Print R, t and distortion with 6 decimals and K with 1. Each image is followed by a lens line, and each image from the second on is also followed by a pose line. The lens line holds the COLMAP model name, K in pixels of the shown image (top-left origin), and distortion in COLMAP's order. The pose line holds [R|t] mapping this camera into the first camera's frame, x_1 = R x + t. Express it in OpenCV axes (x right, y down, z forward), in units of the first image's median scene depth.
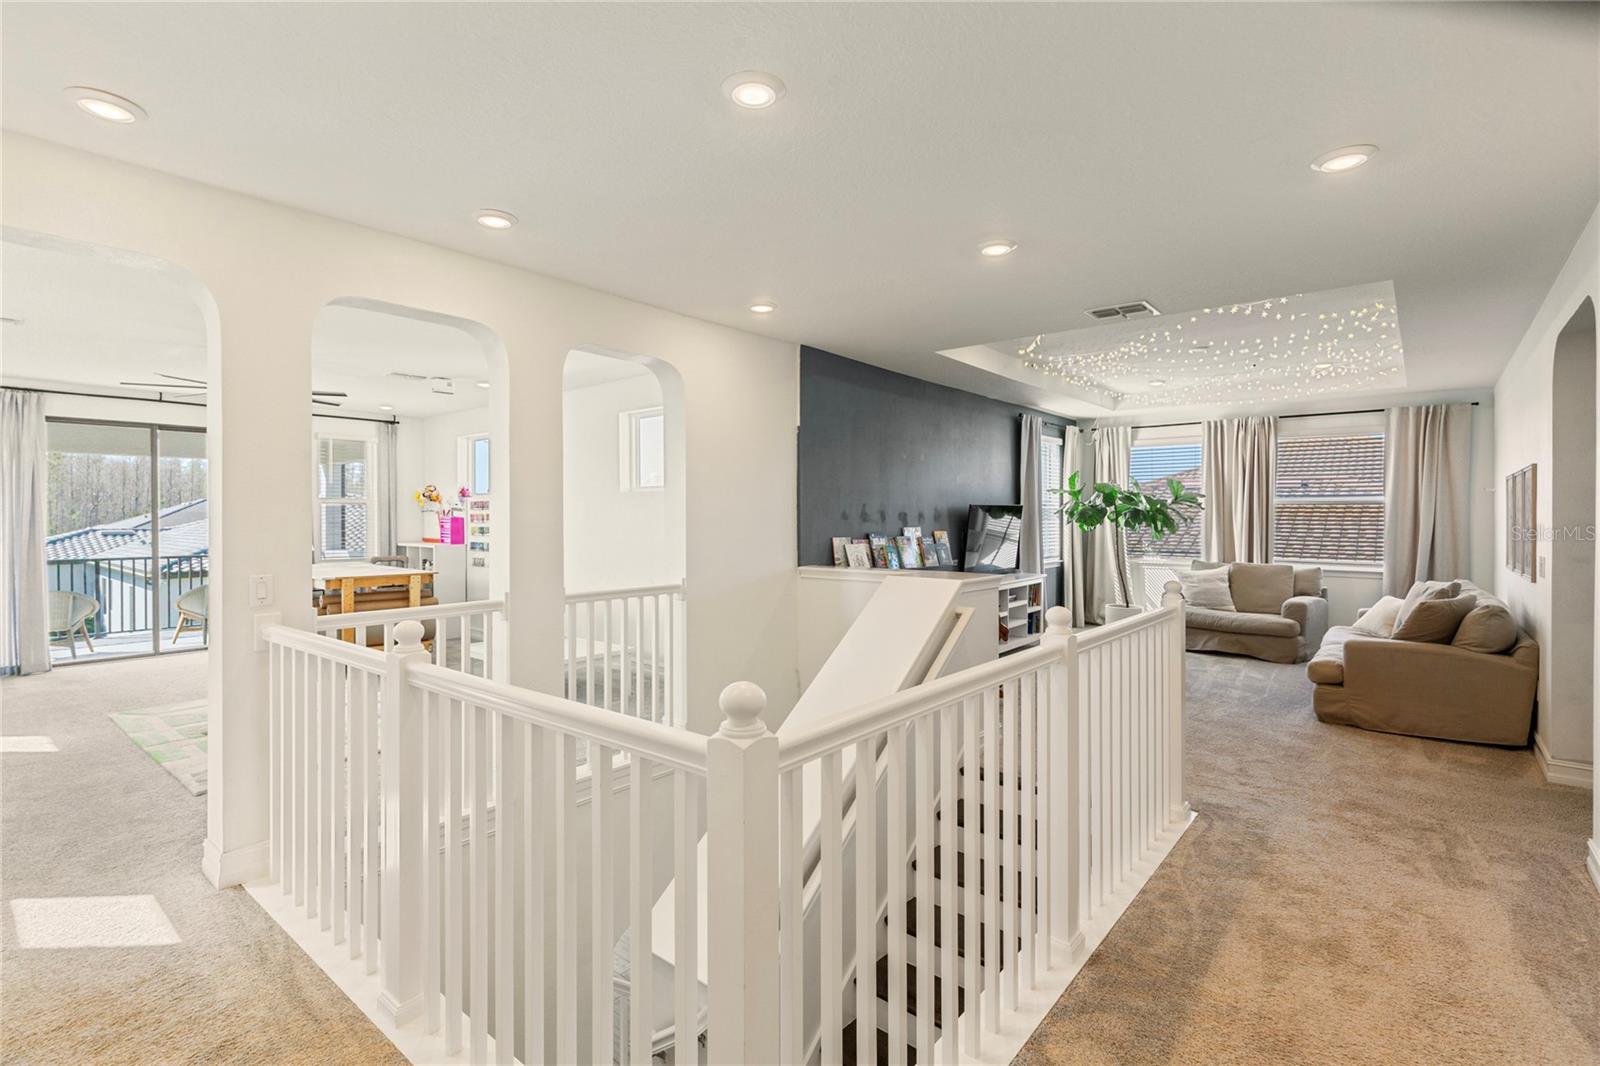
lens RADIAL K [[741.9, 0, 779.7], [0, 741.9, 511.6], [0, 0, 1]] dist [0.000585, -0.000289]
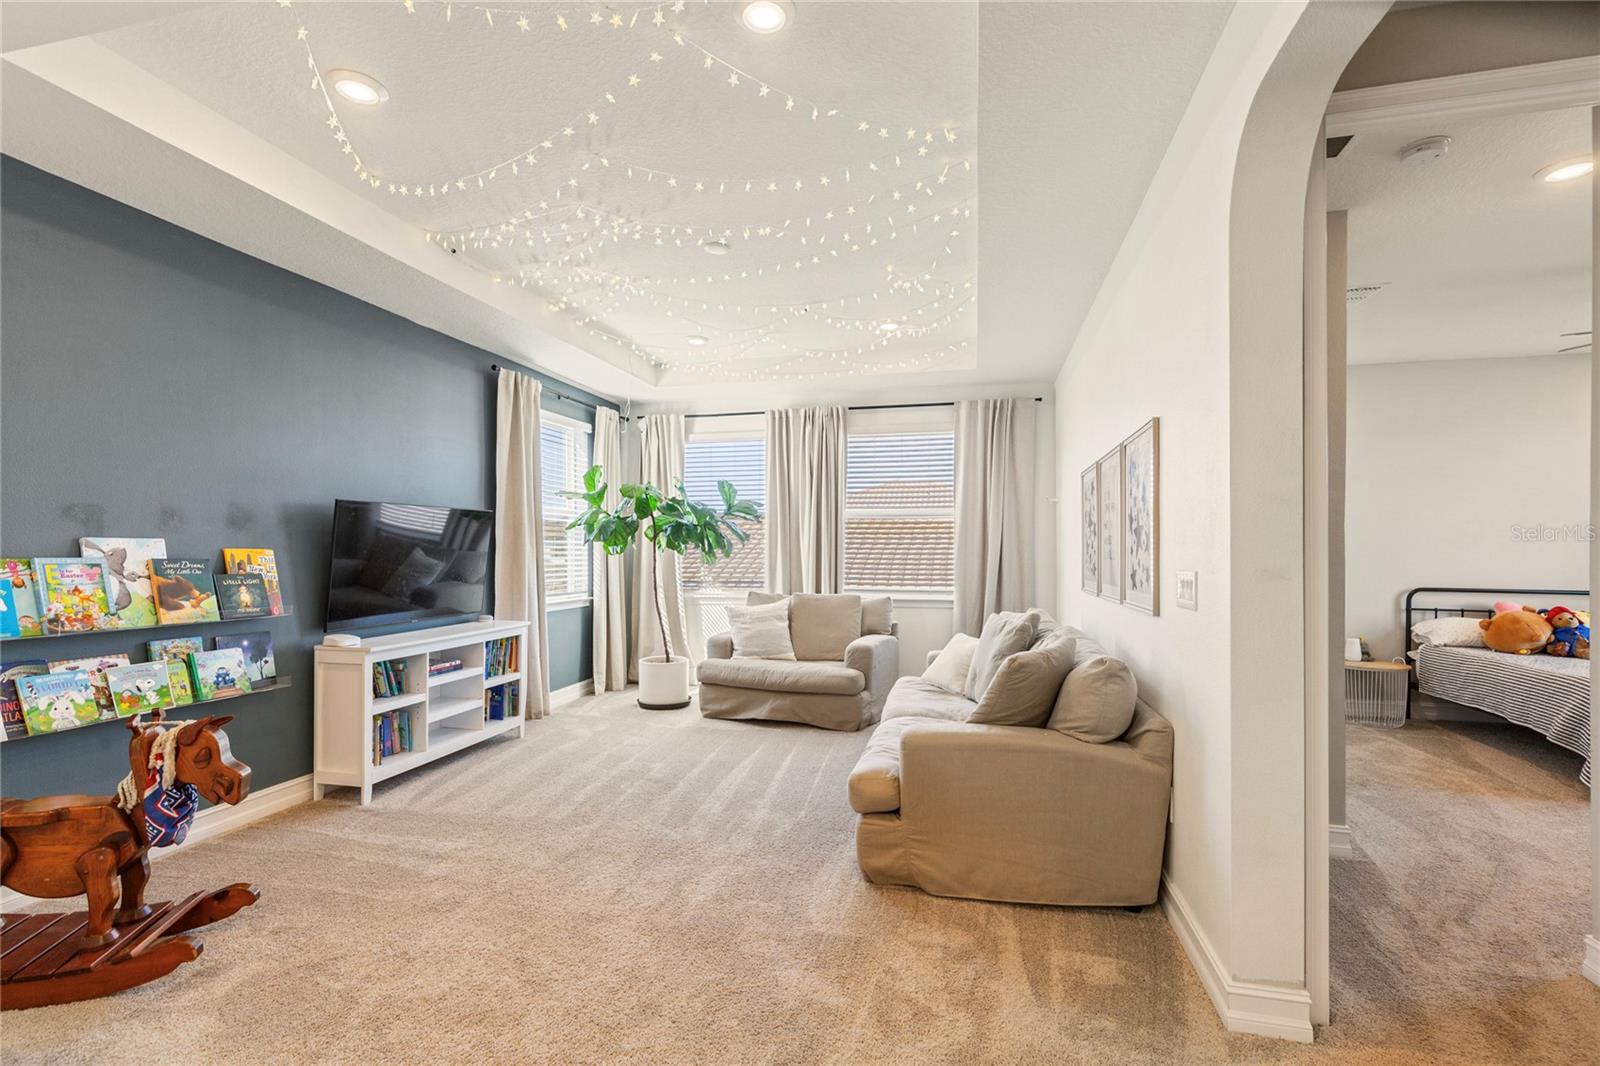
lens RADIAL K [[731.1, 0, 795.9], [0, 731.1, 538.1], [0, 0, 1]] dist [0.001689, 0.000539]
pose [[0.889828, 0.005460, 0.456264, 0.292977], [0.001080, 0.999900, -0.014073, 0.024405], [-0.456295, 0.013015, 0.889733, 0.364716]]
